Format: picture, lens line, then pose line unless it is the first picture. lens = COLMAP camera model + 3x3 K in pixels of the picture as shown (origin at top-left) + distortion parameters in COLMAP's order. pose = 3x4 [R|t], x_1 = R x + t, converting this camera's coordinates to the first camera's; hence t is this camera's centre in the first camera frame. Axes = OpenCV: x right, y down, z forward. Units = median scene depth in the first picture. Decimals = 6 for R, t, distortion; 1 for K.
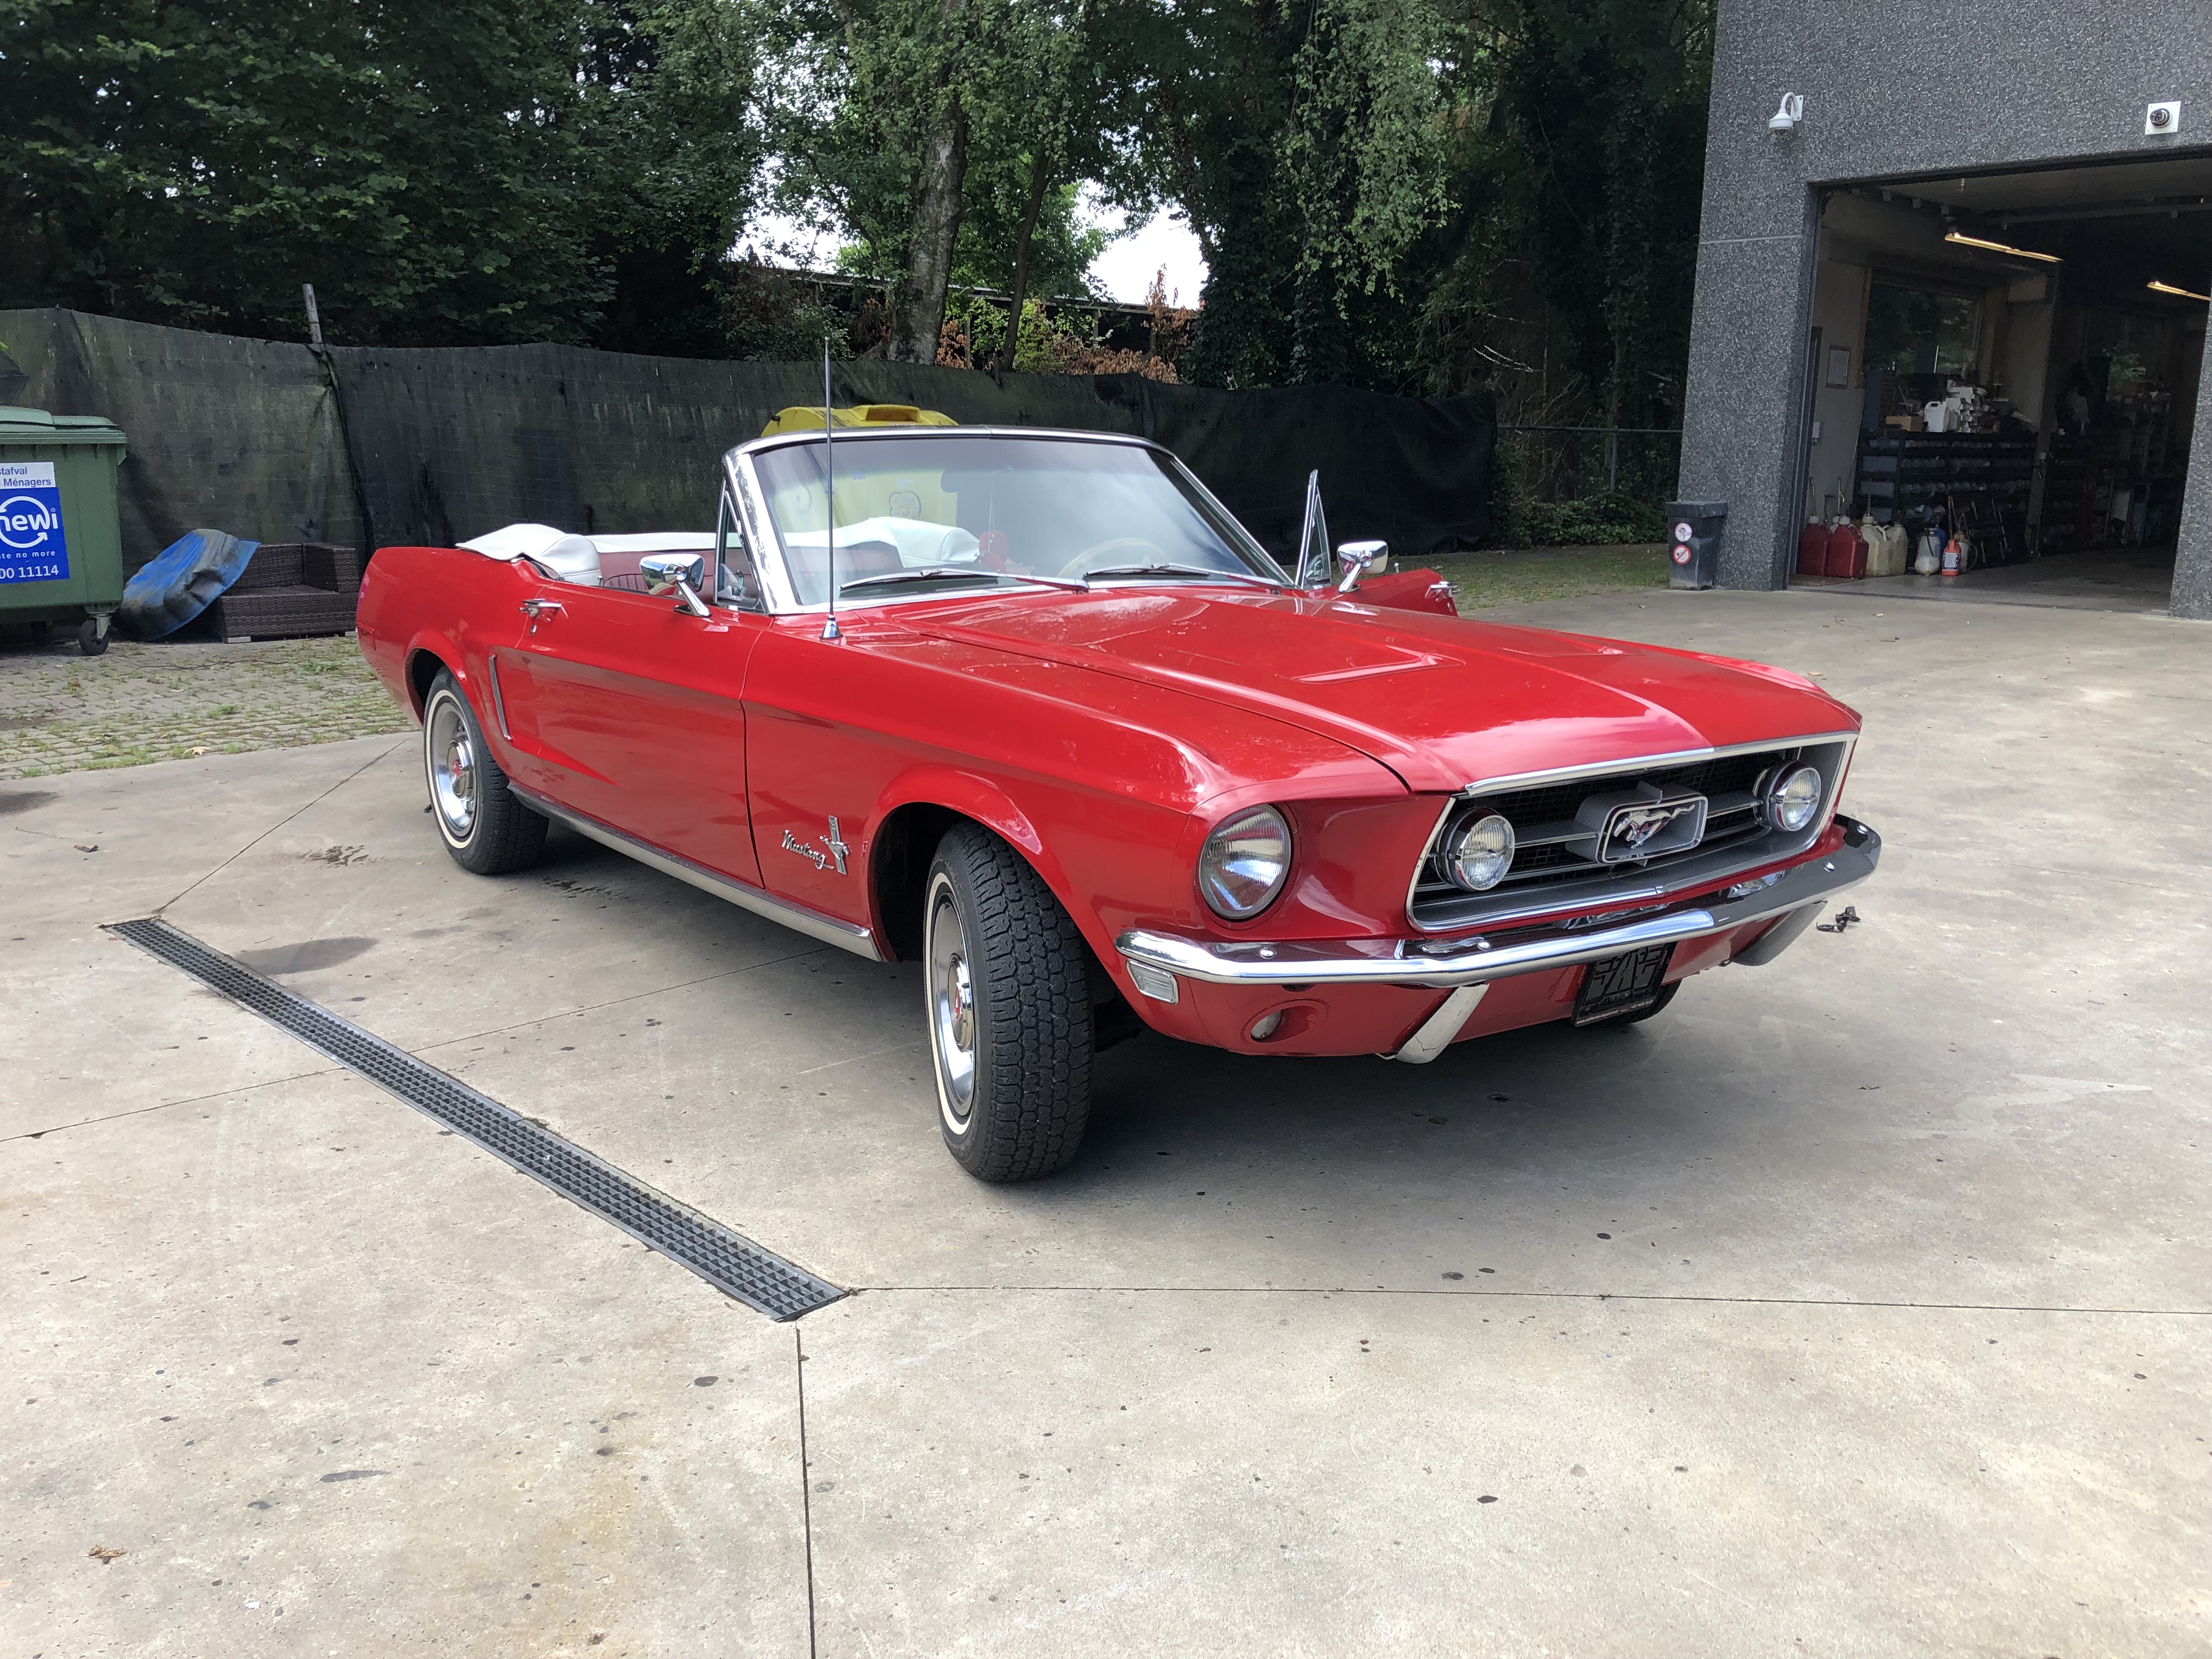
lens RADIAL K [[1879.0, 0, 1105.0], [0, 1879.0, 826.4], [0, 0, 1]] dist [-0.001903, 0.004906]
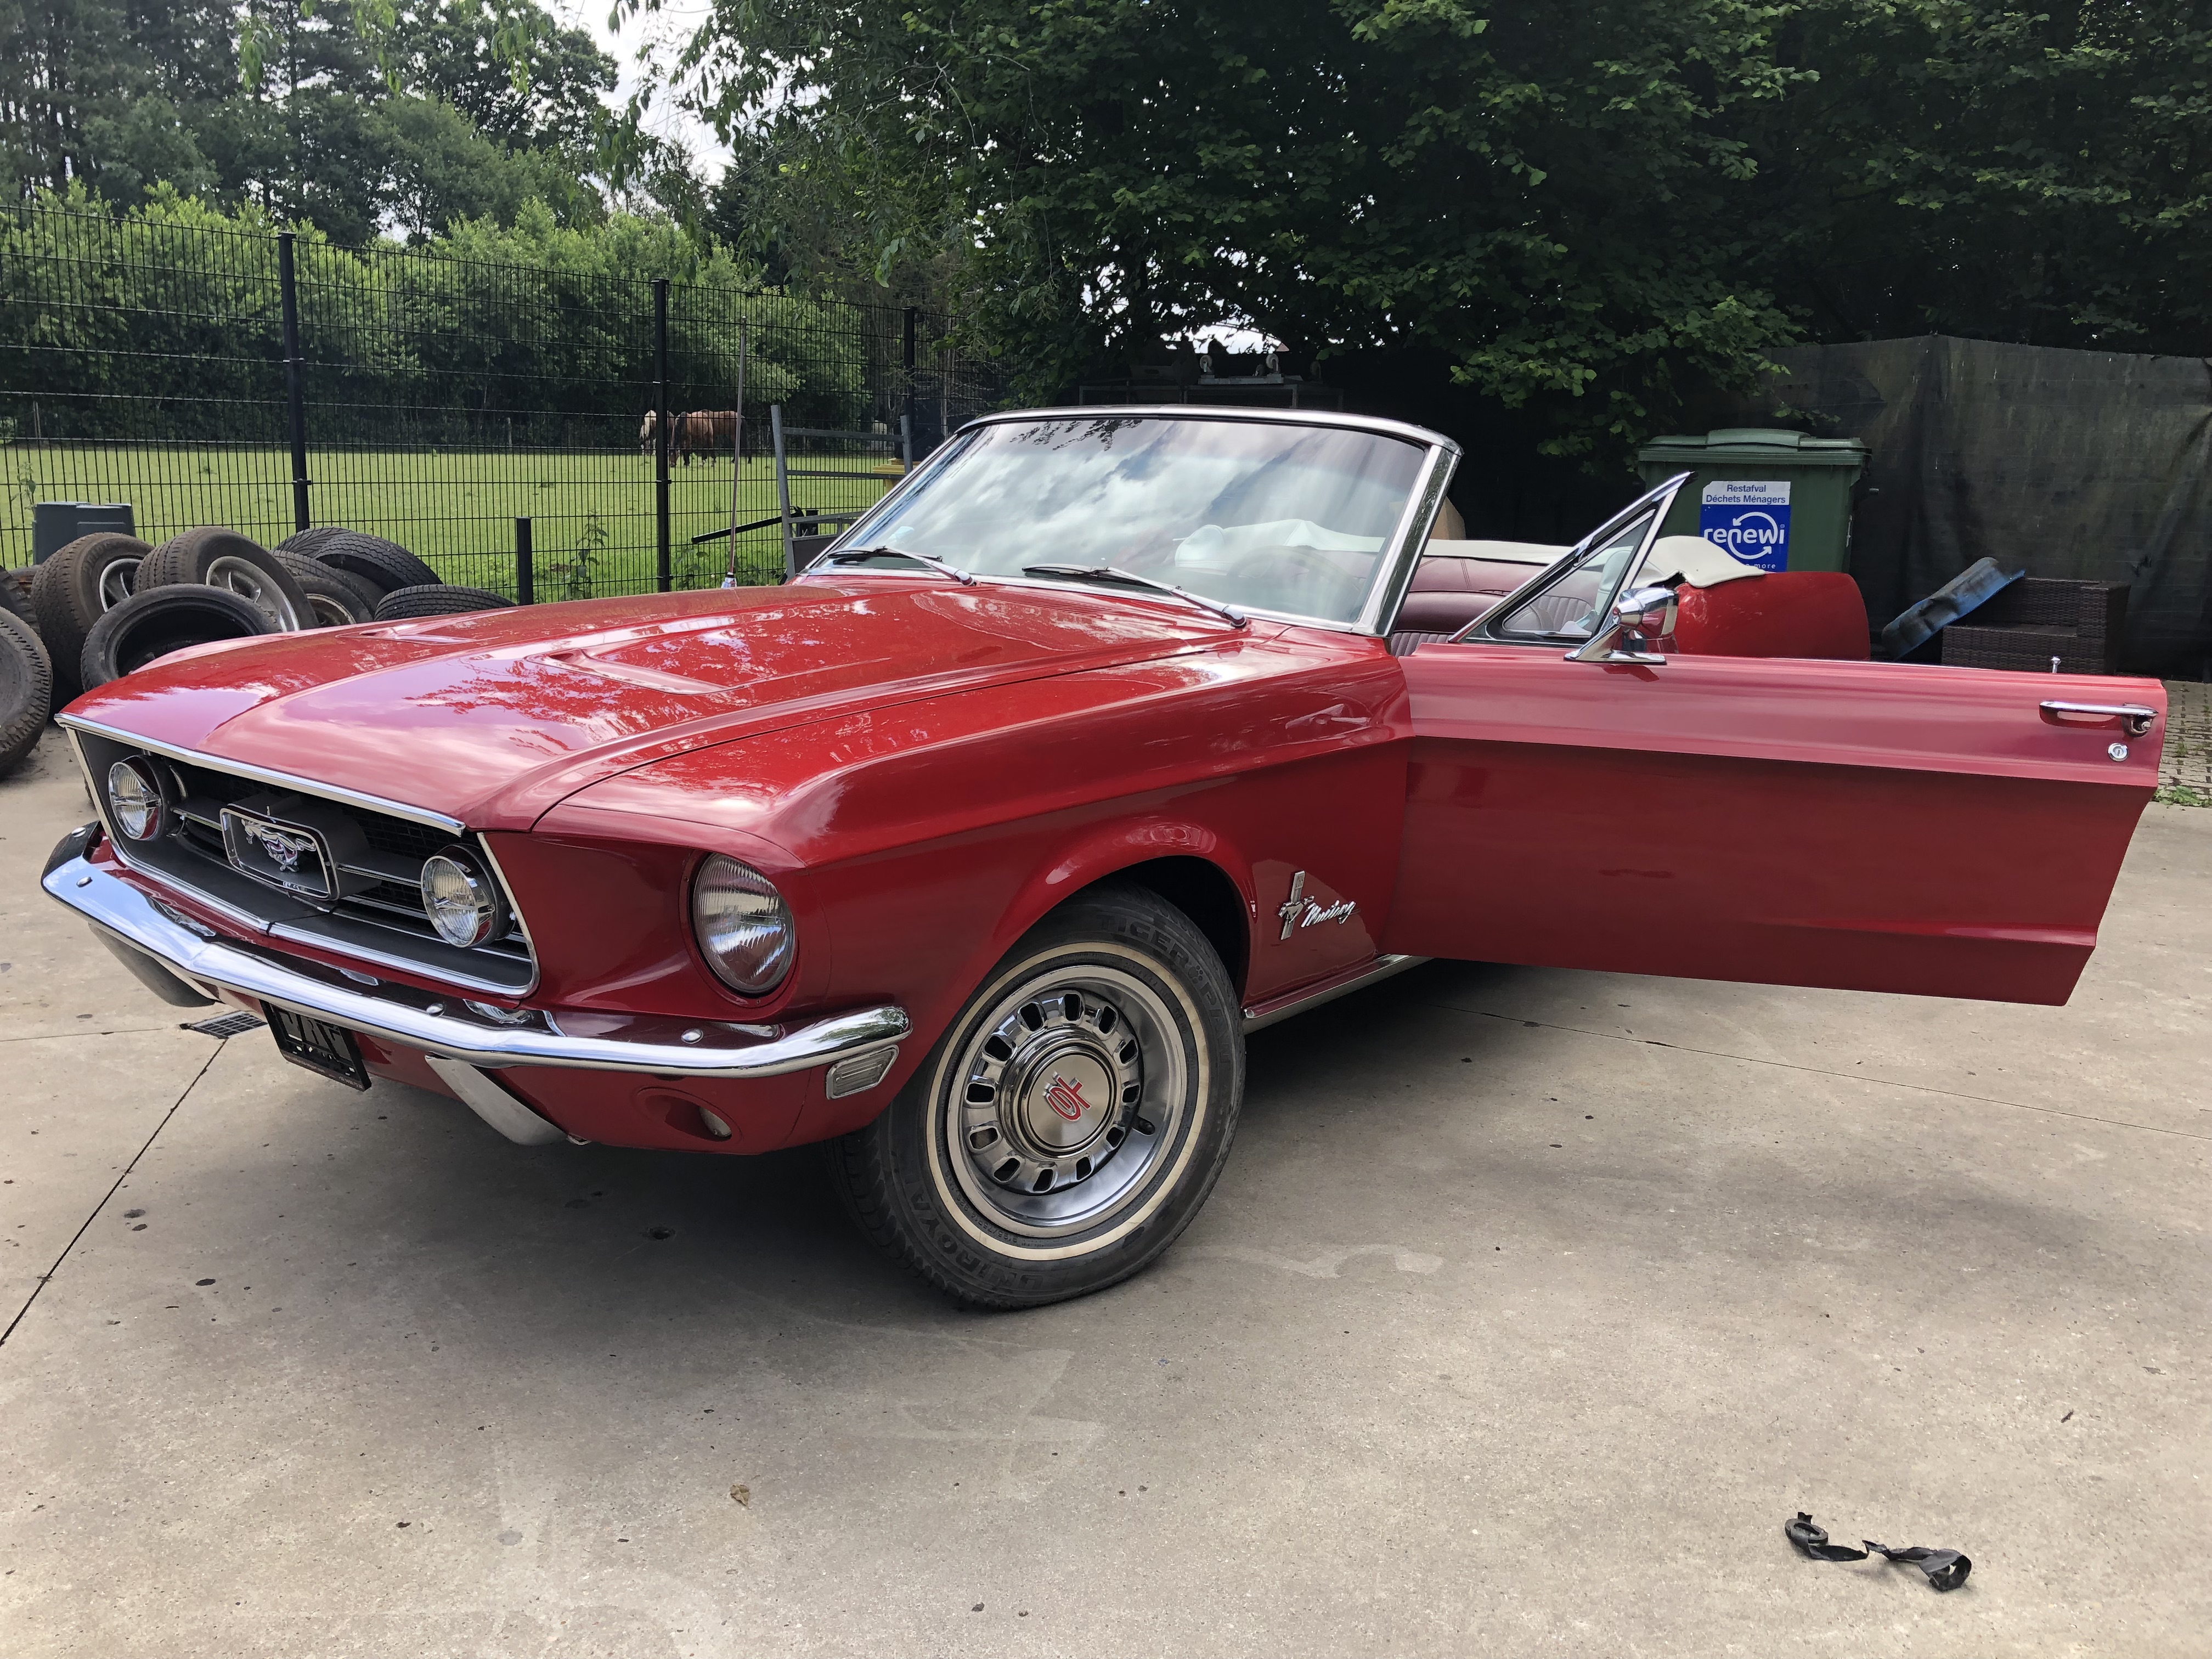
lens RADIAL K [[1879.0, 0, 1104.9], [0, 1879.0, 834.9], [0, 0, 1]] dist [-0.001903, 0.004906]
pose [[0.233933, 0.191184, -0.953270, 0.356551], [-0.214109, 0.966536, 0.141302, -0.061281], [0.948384, 0.171049, 0.267039, 0.345967]]
